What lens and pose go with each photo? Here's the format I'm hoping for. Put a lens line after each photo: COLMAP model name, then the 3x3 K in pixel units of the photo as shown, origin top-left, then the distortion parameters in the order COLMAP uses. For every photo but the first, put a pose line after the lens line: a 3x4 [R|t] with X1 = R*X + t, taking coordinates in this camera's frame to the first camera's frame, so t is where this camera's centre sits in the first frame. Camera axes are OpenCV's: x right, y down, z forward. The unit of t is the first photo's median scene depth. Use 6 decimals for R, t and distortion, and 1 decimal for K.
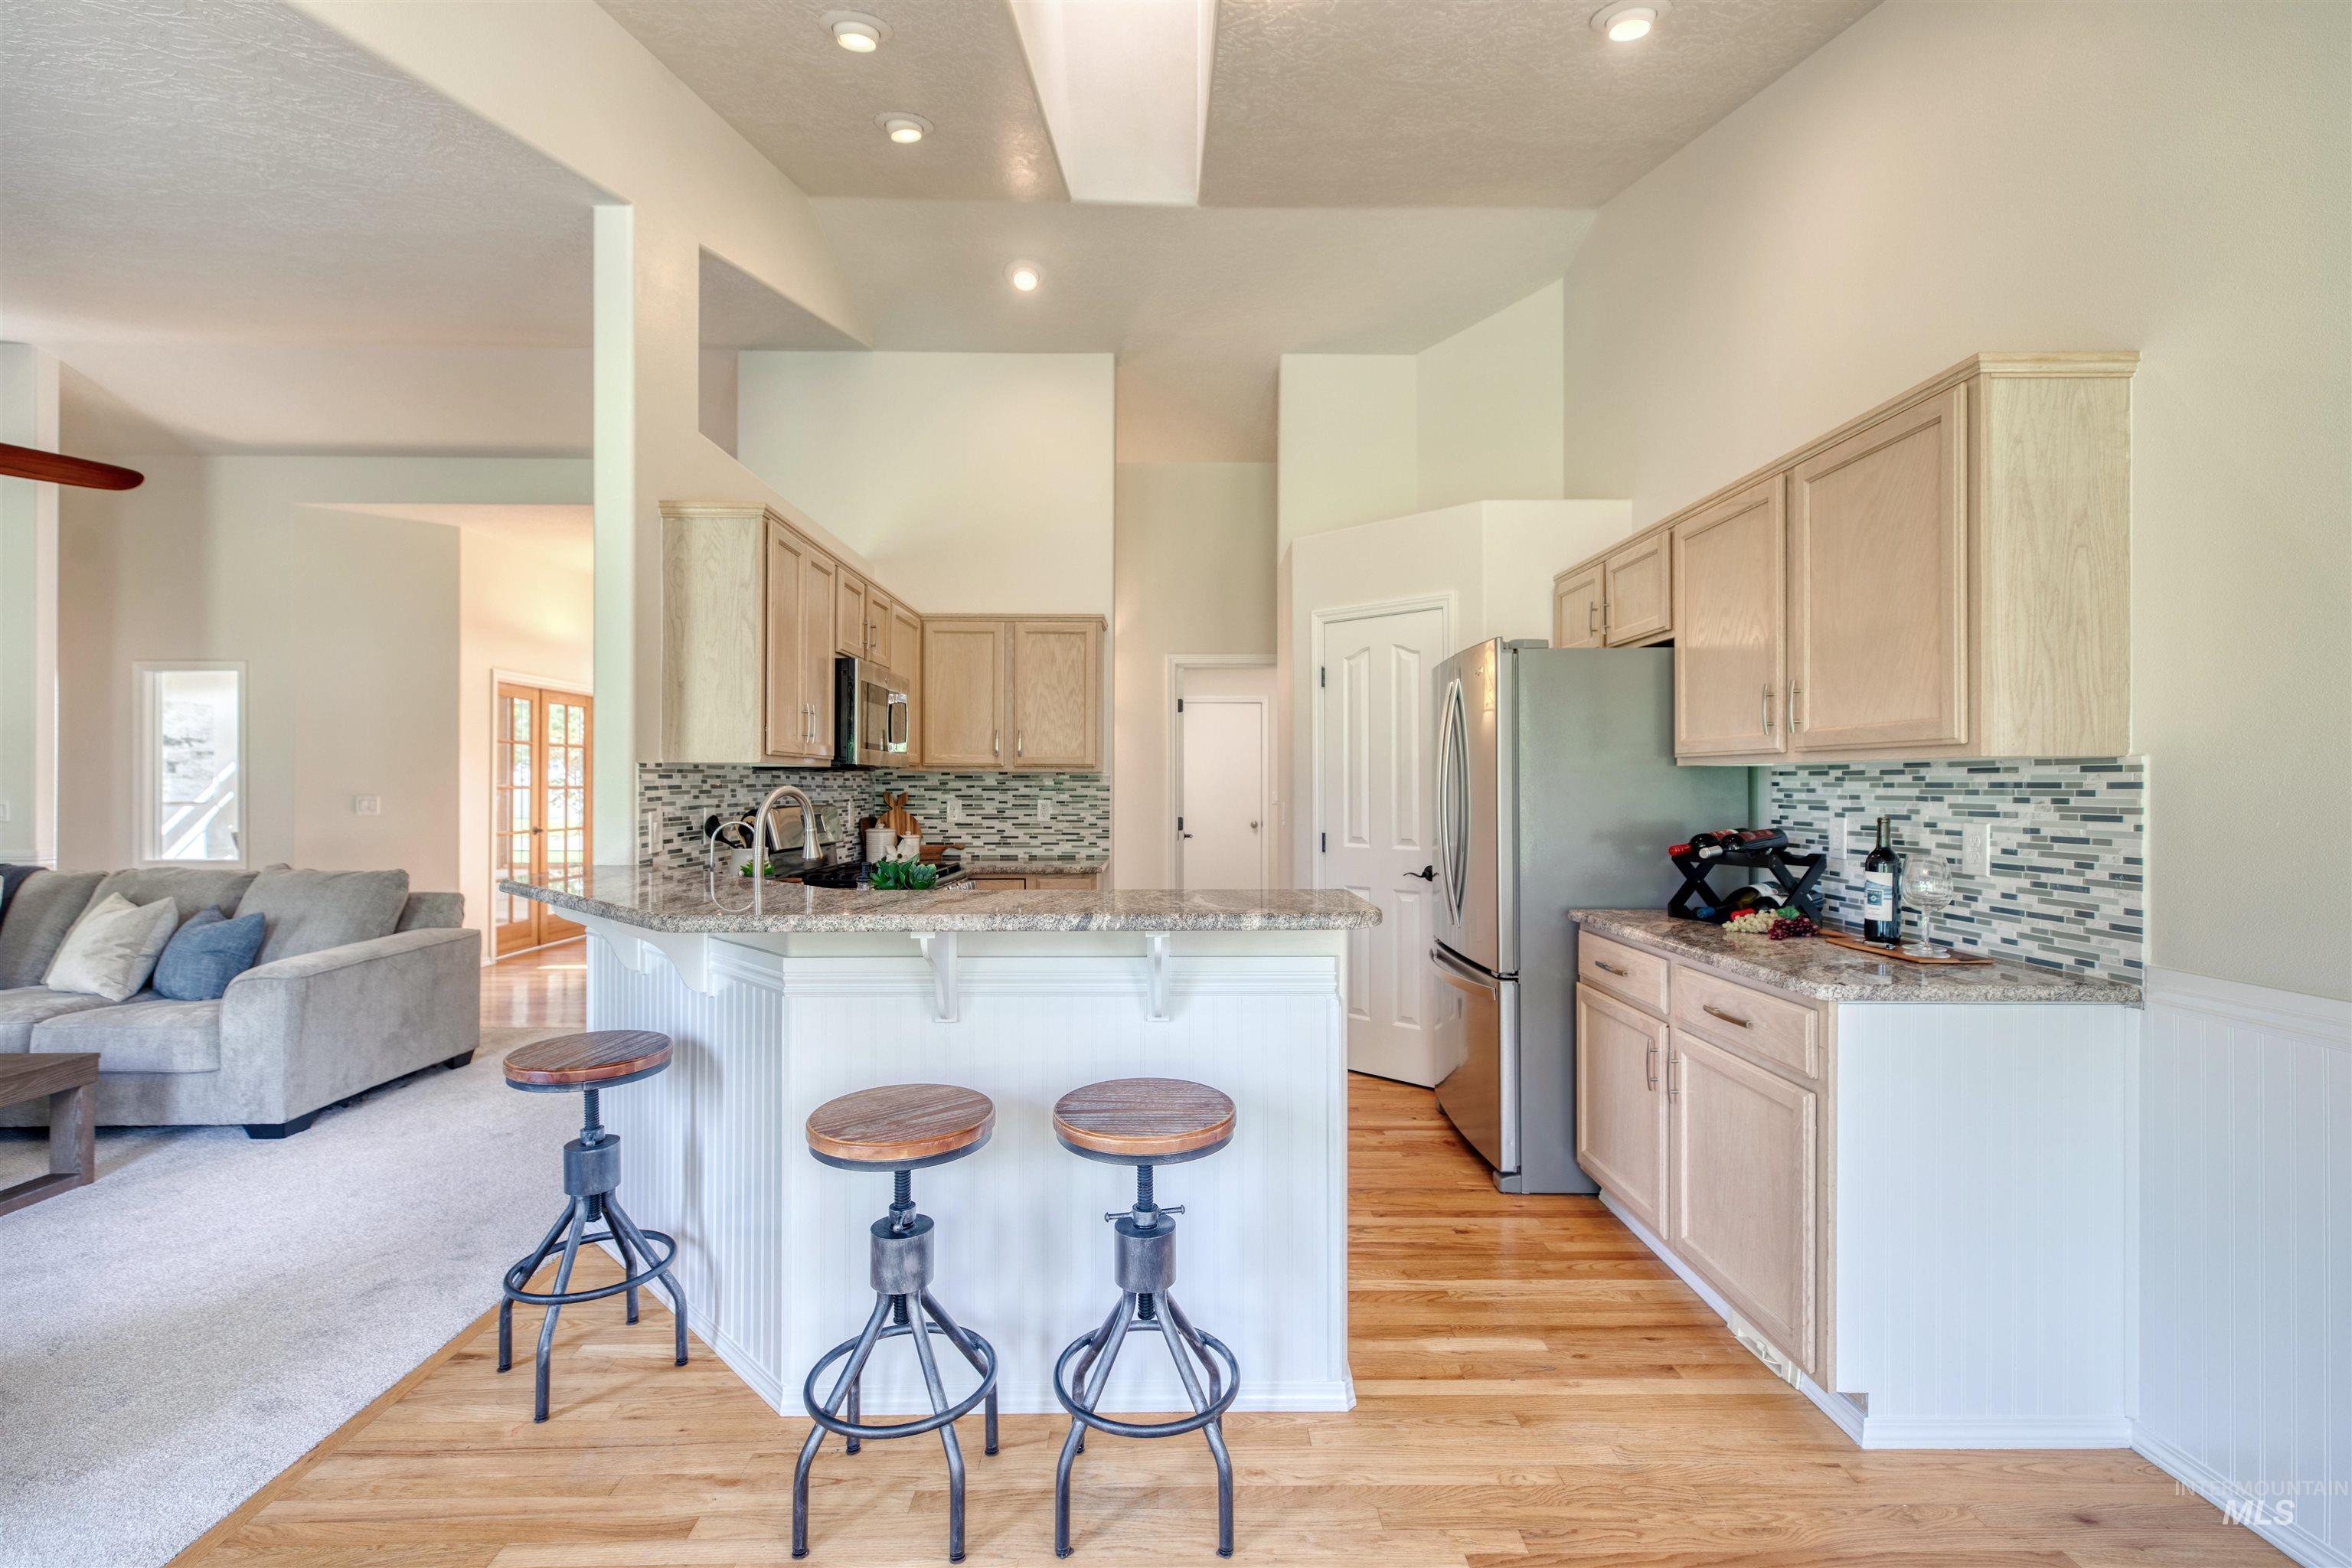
lens RADIAL K [[1053.2, 0, 1175.2], [0, 1053.2, 776.5], [0, 0, 1]] dist [0.010924, 0.000979]
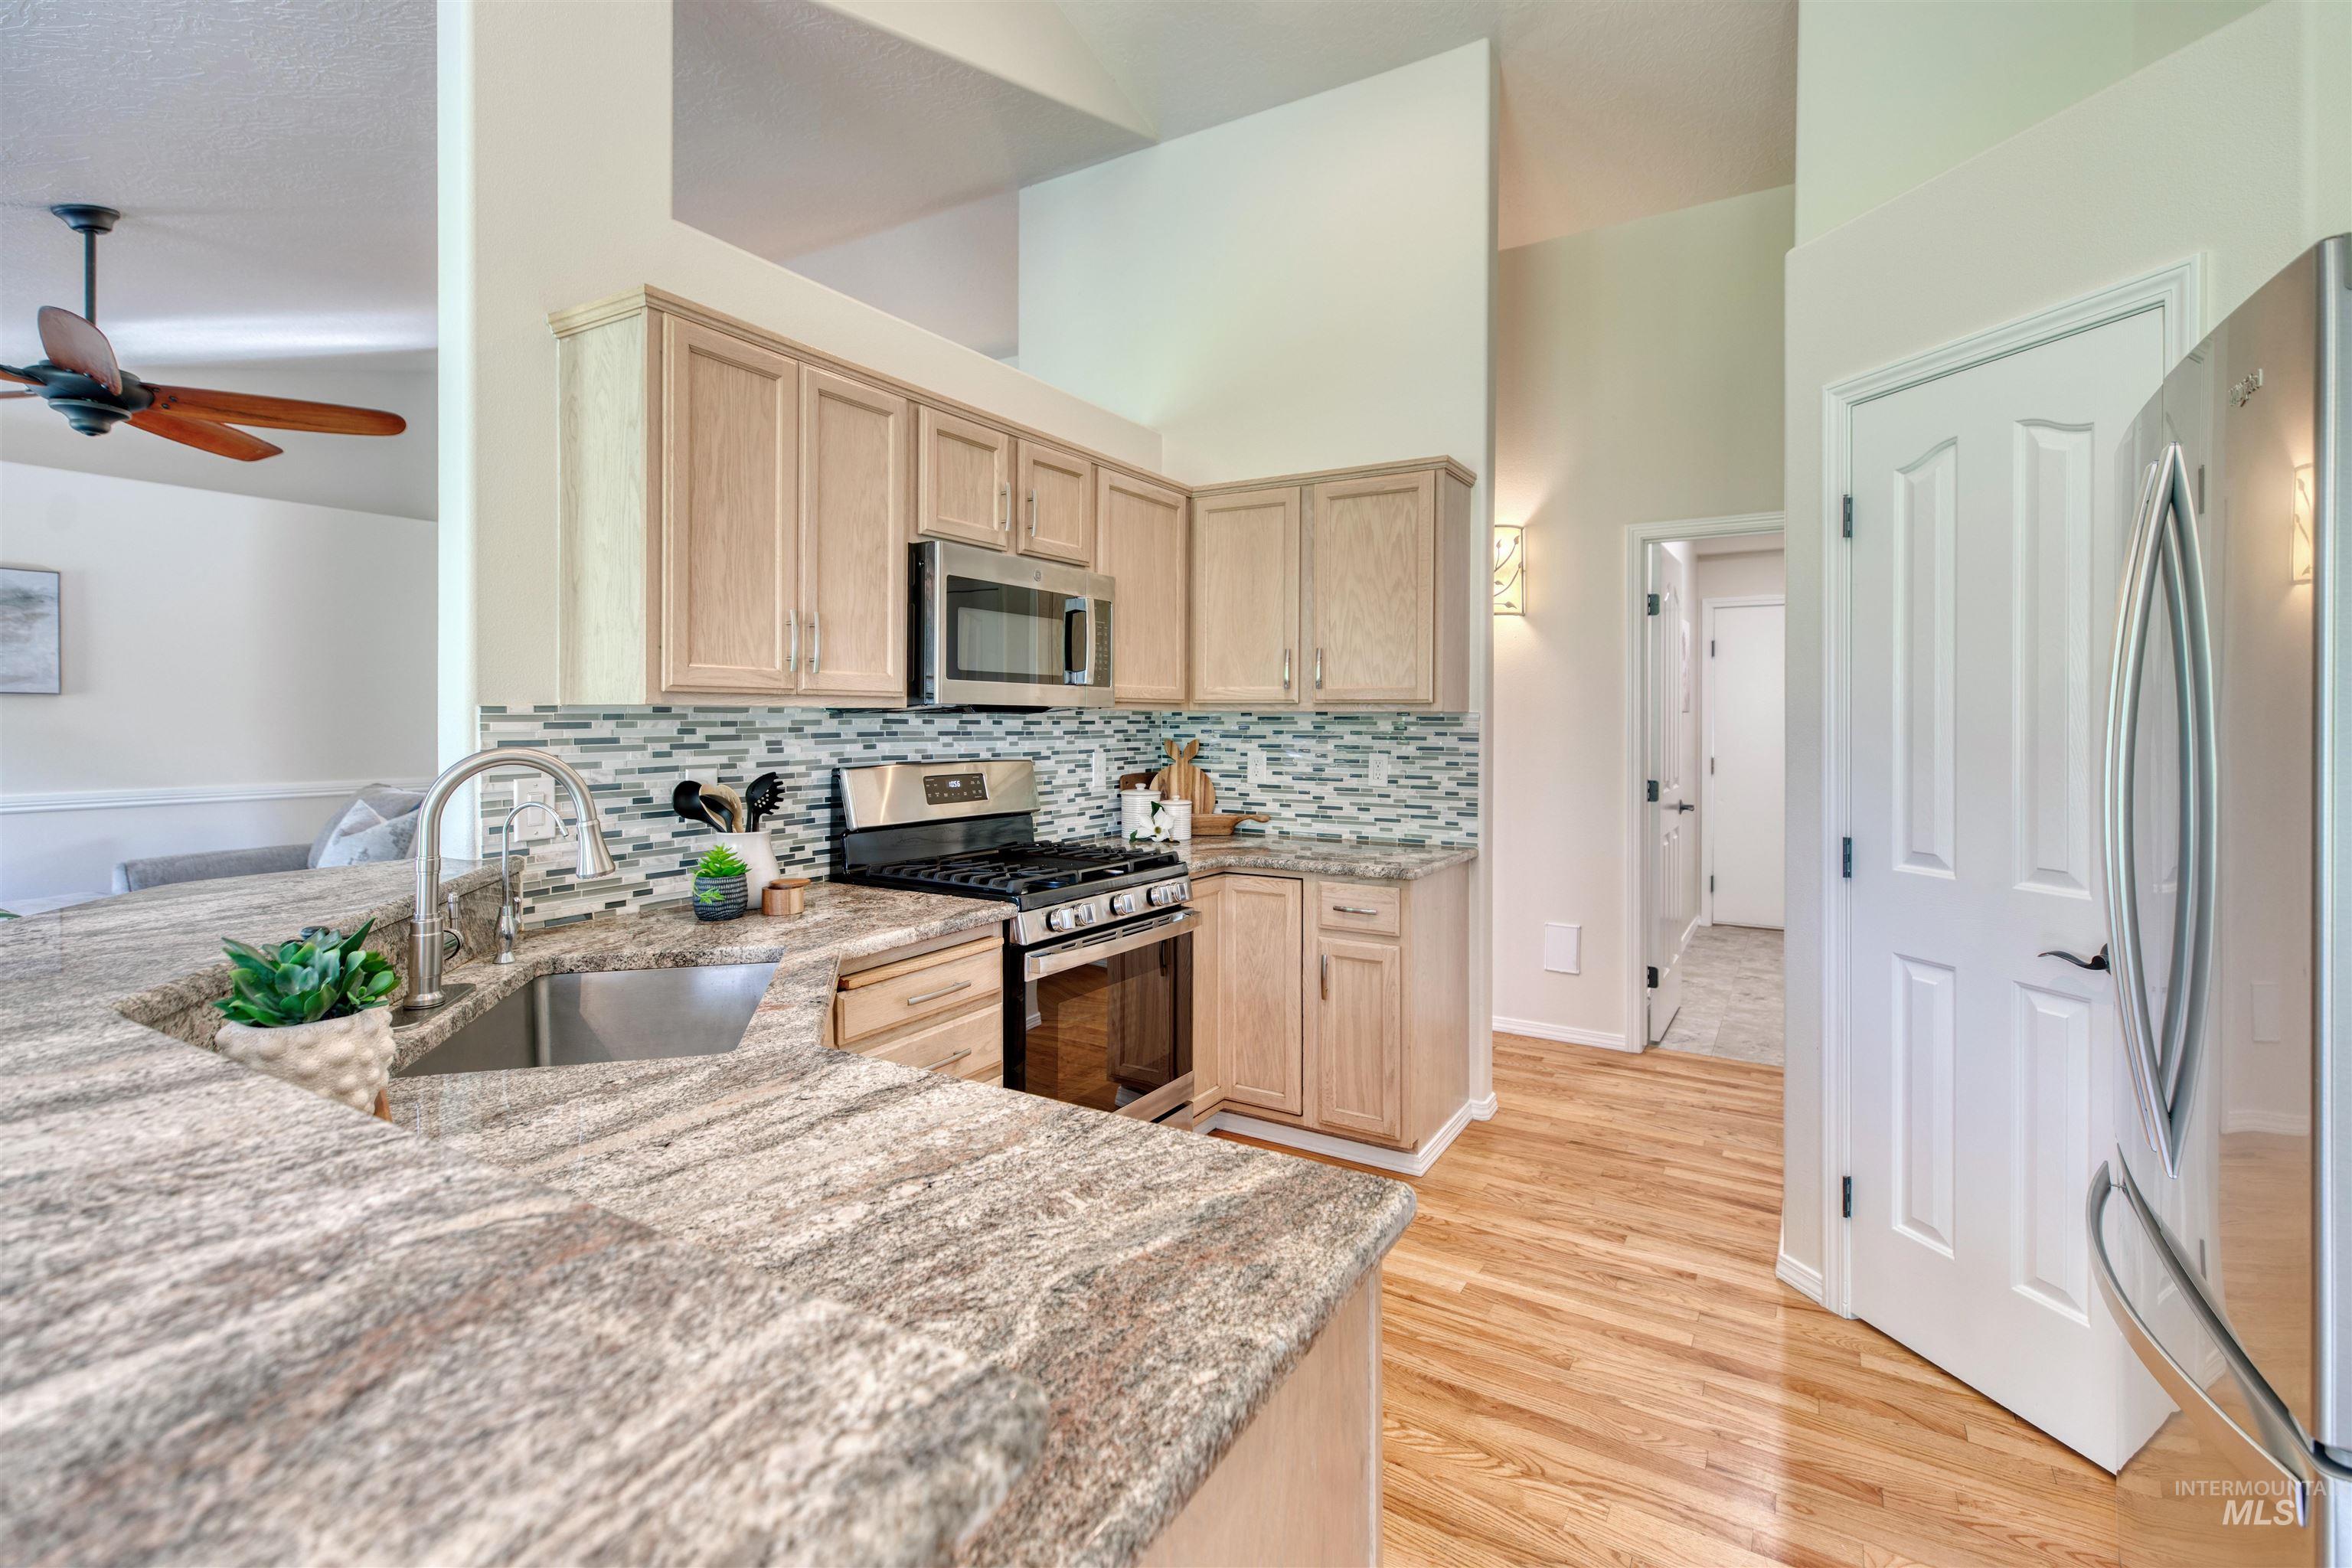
lens RADIAL K [[1053.2, 0, 1198.8], [0, 1053.2, 714.5], [0, 0, 1]] dist [0.010924, 0.000979]
pose [[0.851213, 0.000371, -0.524820, 0.126615], [0.001994, 0.999990, 0.003942, -0.005184], [0.524816, -0.004402, 0.851204, 0.380222]]
